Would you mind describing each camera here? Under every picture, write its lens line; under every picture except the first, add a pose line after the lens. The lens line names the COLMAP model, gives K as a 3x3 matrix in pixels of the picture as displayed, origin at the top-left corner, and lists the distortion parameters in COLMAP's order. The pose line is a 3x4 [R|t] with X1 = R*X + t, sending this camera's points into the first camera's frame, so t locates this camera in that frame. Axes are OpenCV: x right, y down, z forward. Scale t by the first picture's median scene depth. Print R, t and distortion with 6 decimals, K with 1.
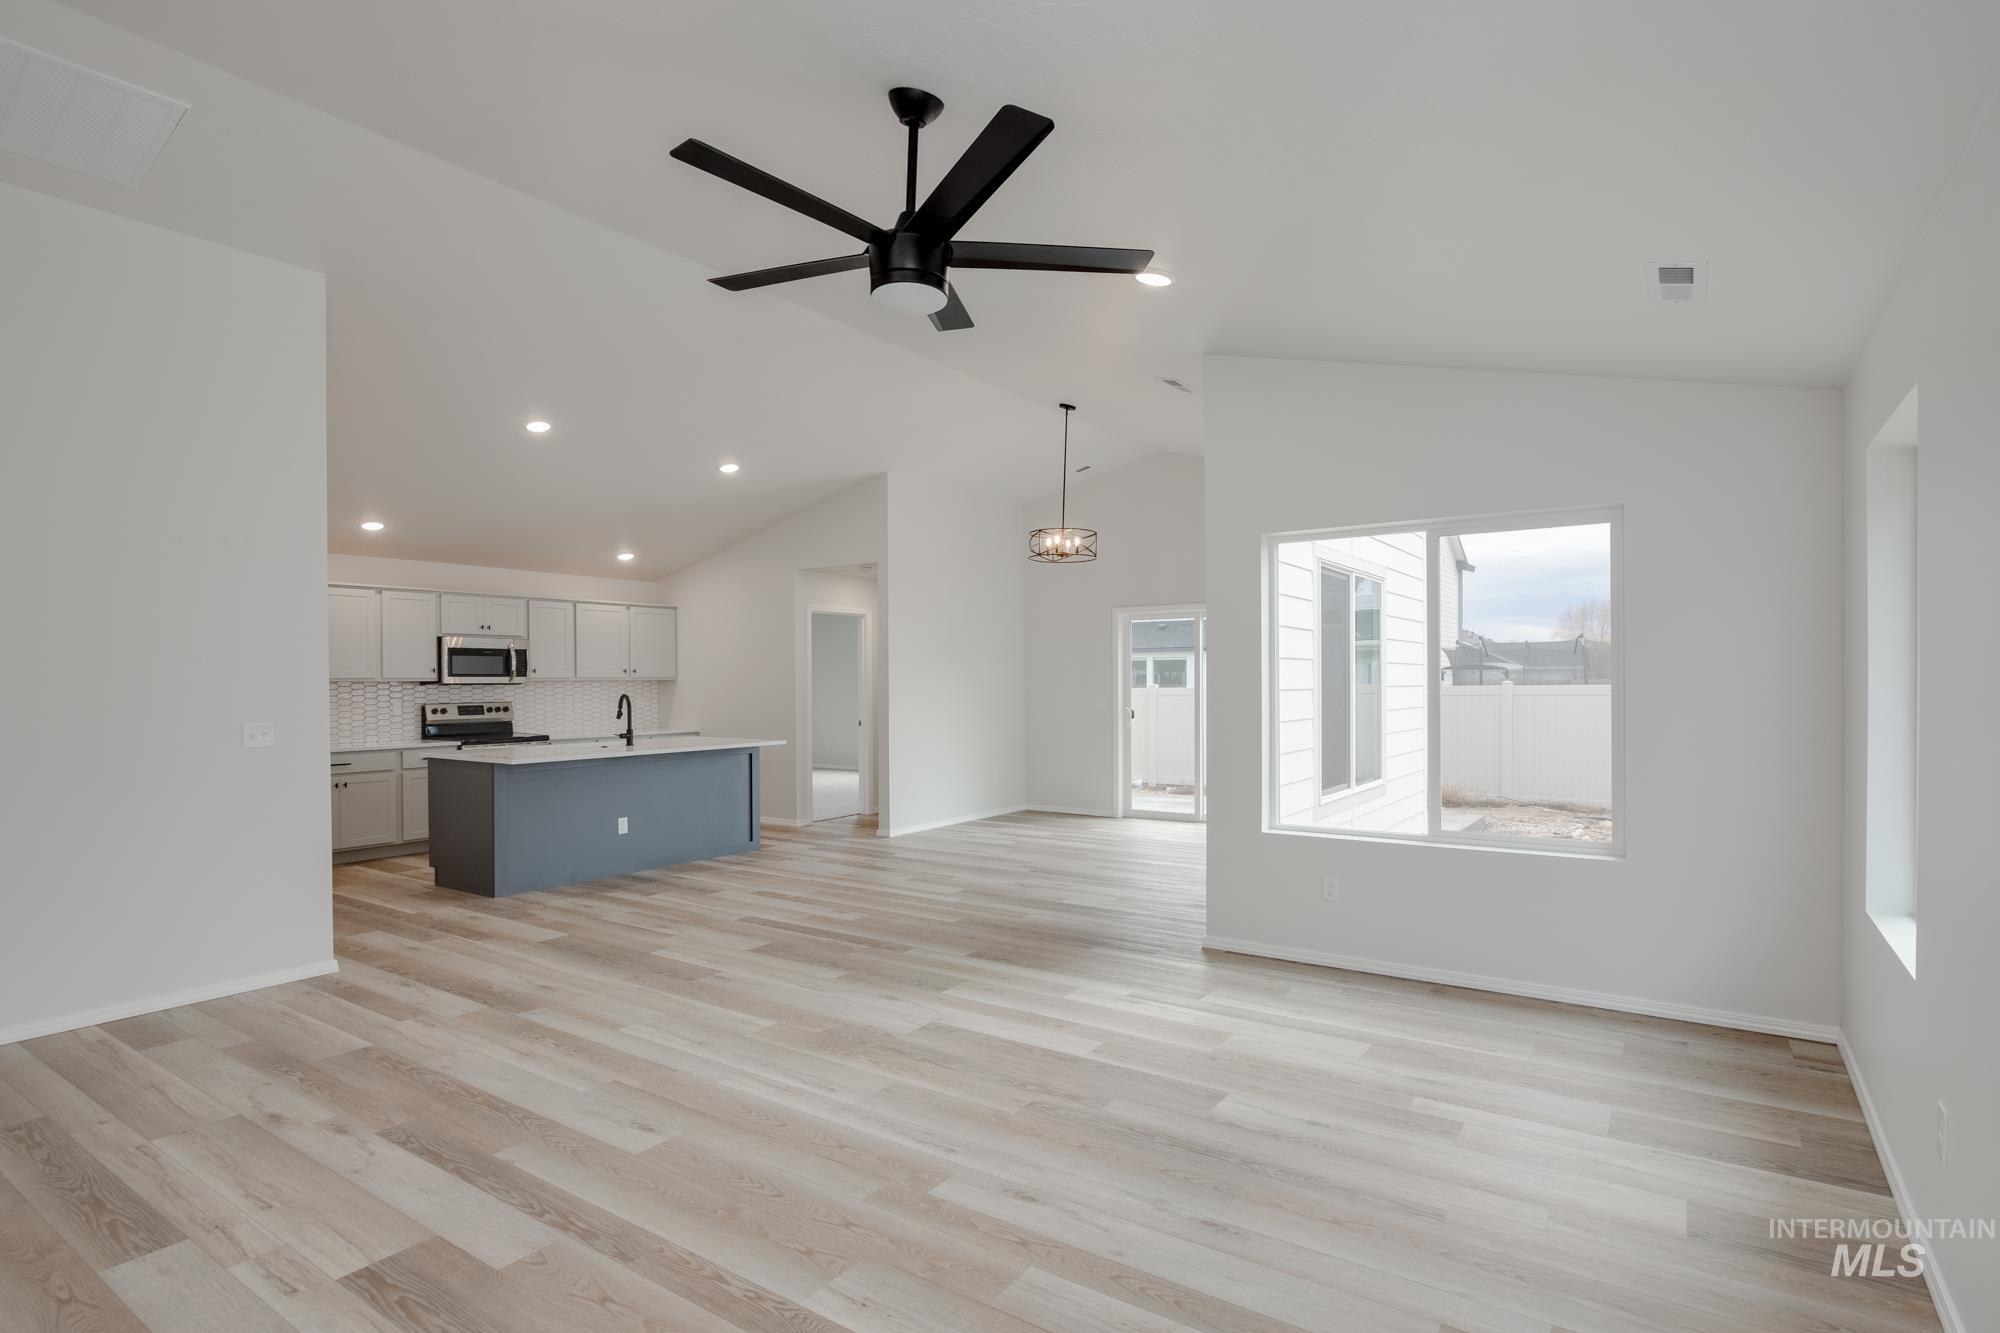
lens RADIAL K [[1051.0, 0, 1136.1], [0, 1051.0, 680.8], [0, 0, 1]] dist [-0.000134, -0.000224]
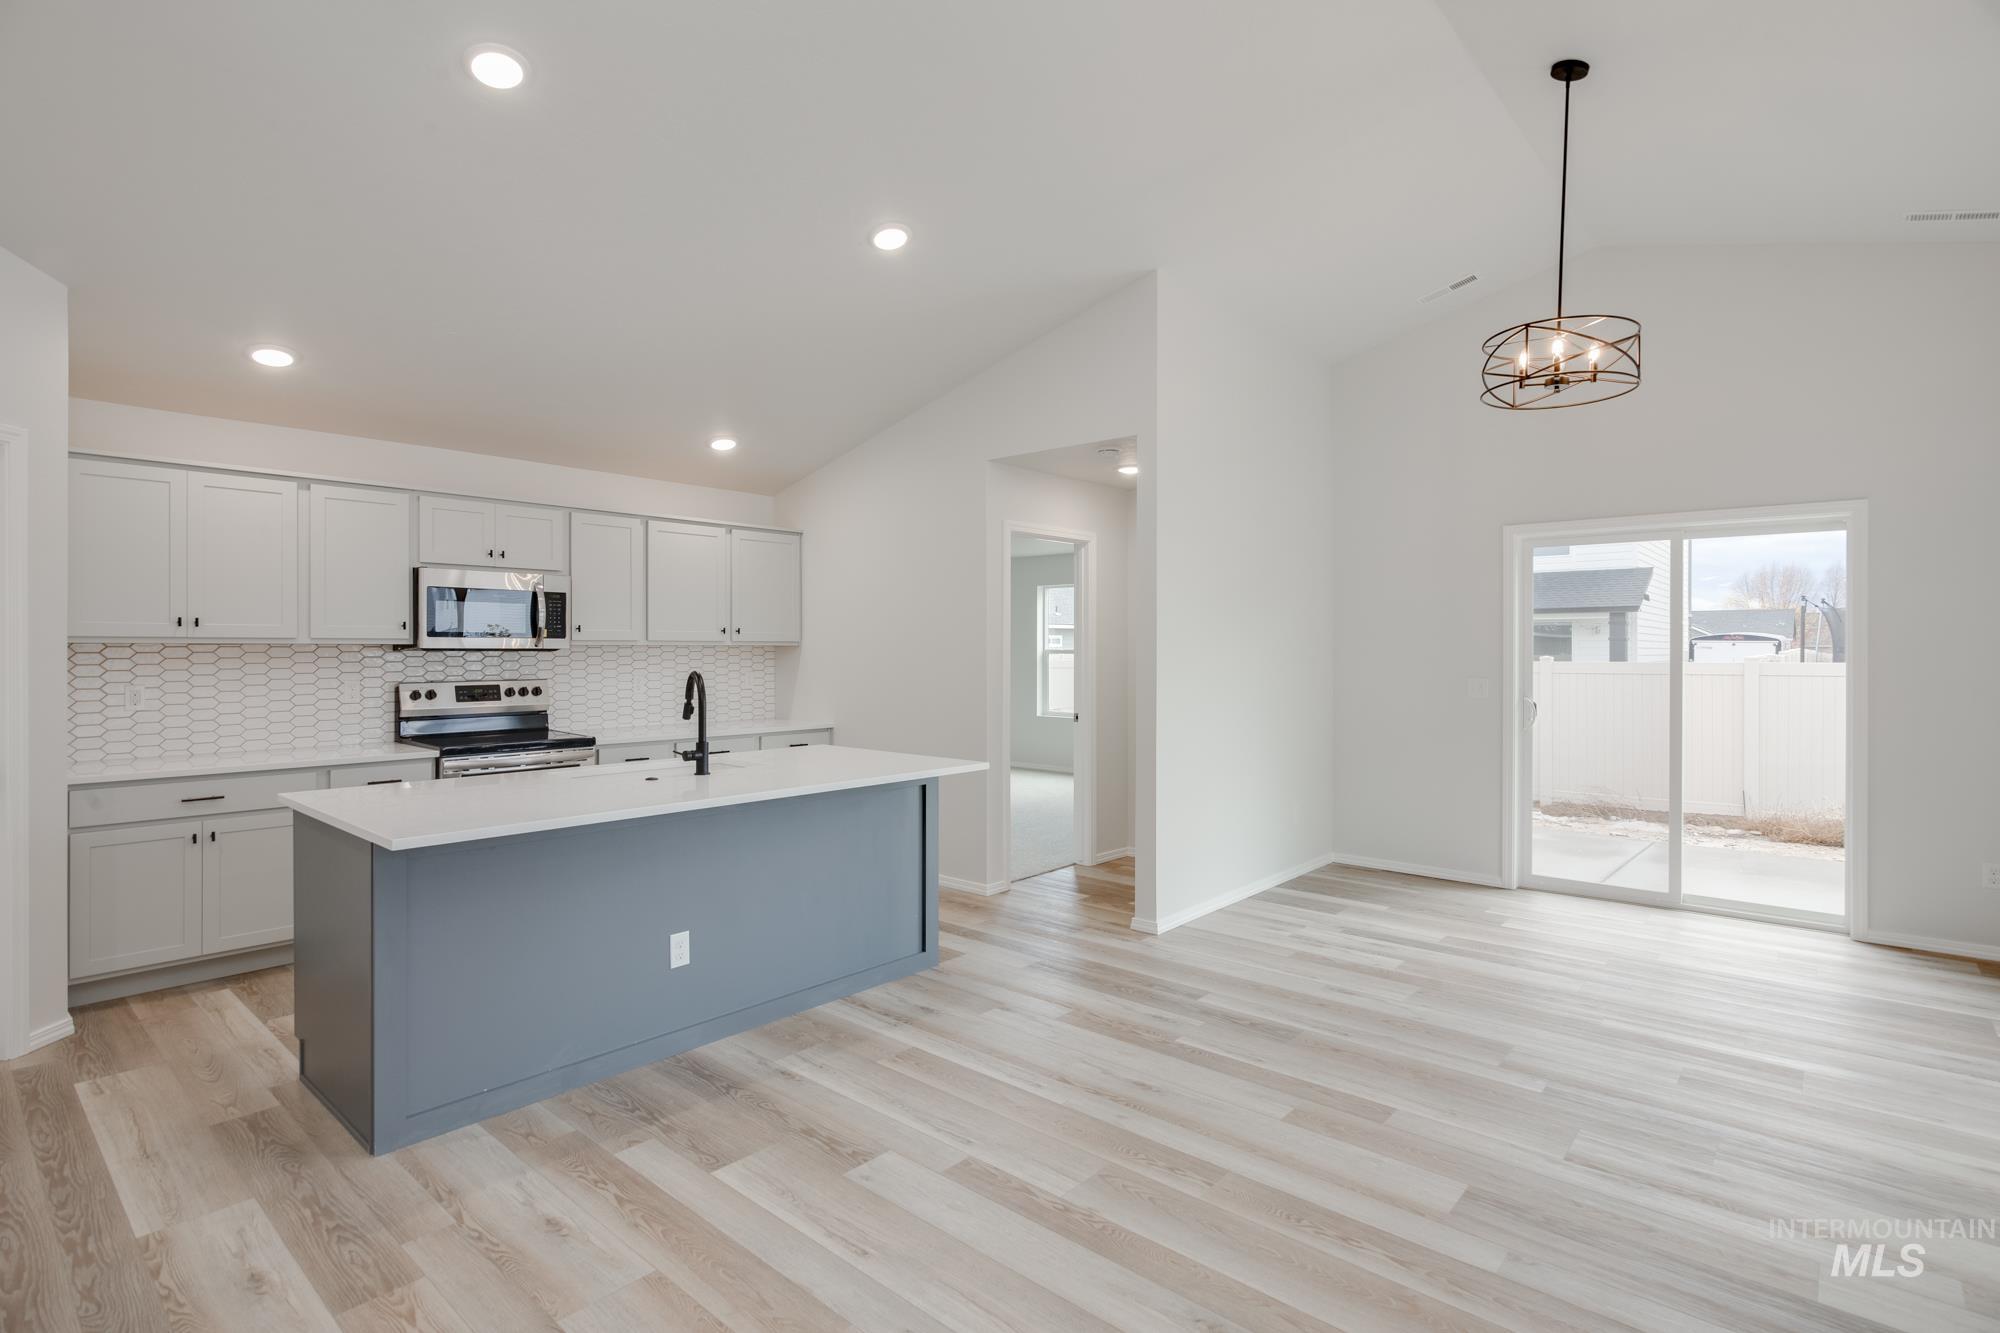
lens RADIAL K [[983.9, 0, 1000.7], [0, 983.9, 651.9], [0, 0, 1]] dist [-0.002042, -0.000468]
pose [[0.973673, 0.008139, -0.227805, -0.211378], [-0.007641, 0.999966, 0.003066, 0.000420], [0.227822, -0.001244, 0.973702, 0.514540]]
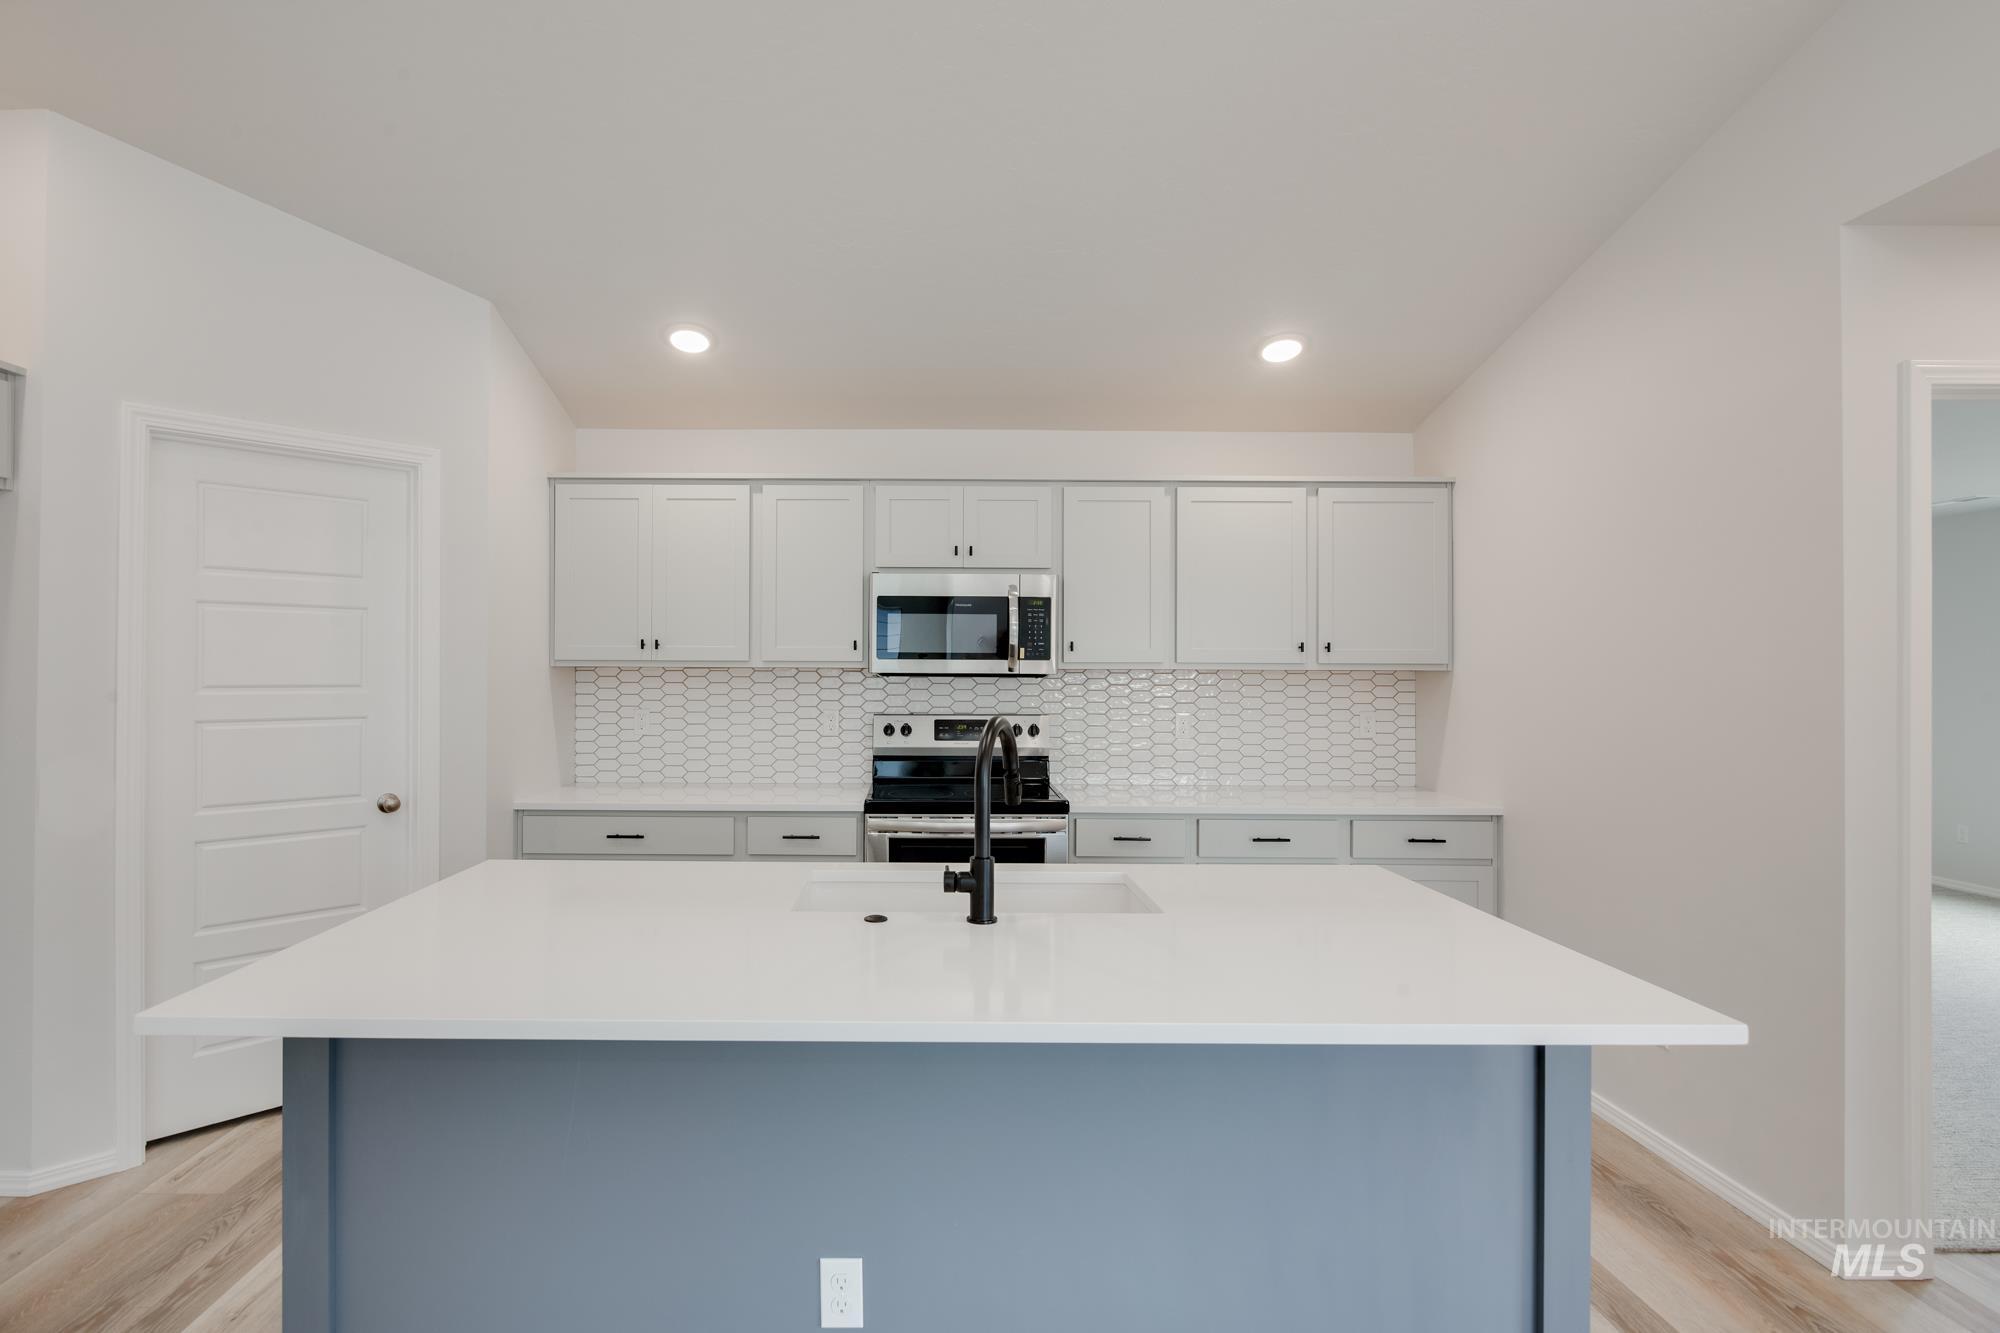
lens RADIAL K [[924.2, 0, 1000.0], [0, 924.2, 666.5], [0, 0, 1]] dist [0.001198, 0.000255]
pose [[0.467471, 0.003118, -0.884003, -0.251867], [-0.009082, 0.999958, -0.001275, -0.000288], [0.883962, 0.008625, 0.467480, 0.810769]]
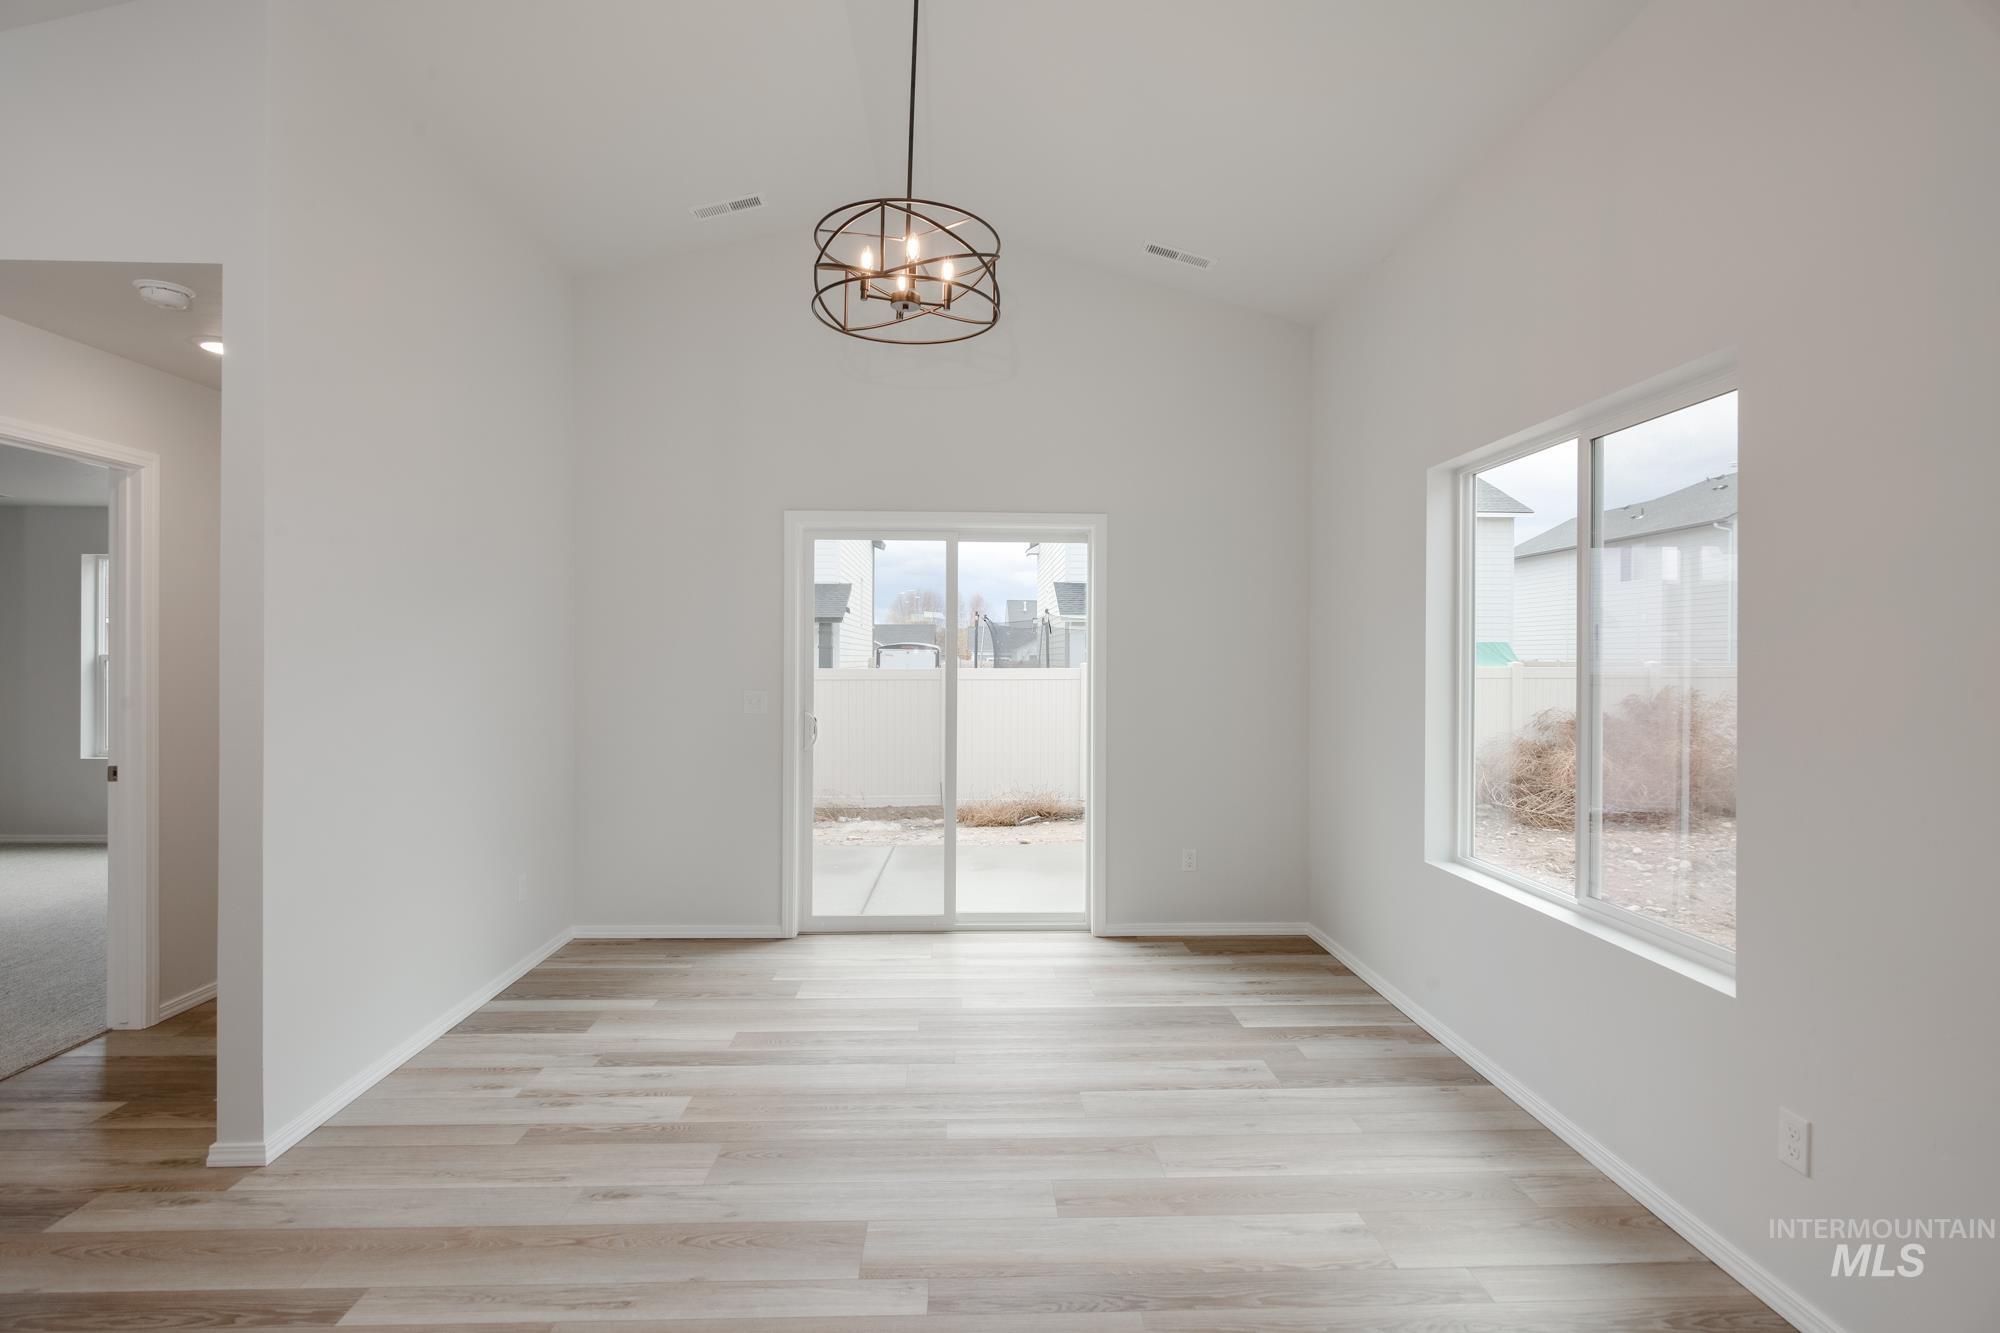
lens RADIAL K [[983.9, 0, 1000.7], [0, 983.9, 651.9], [0, 0, 1]] dist [-0.002042, -0.000468]
pose [[0.865101, 0.011855, 0.501457, -0.206876], [-0.007883, 0.999919, -0.010040, 0.000561], [-0.501536, 0.004732, 0.865124, 0.694214]]
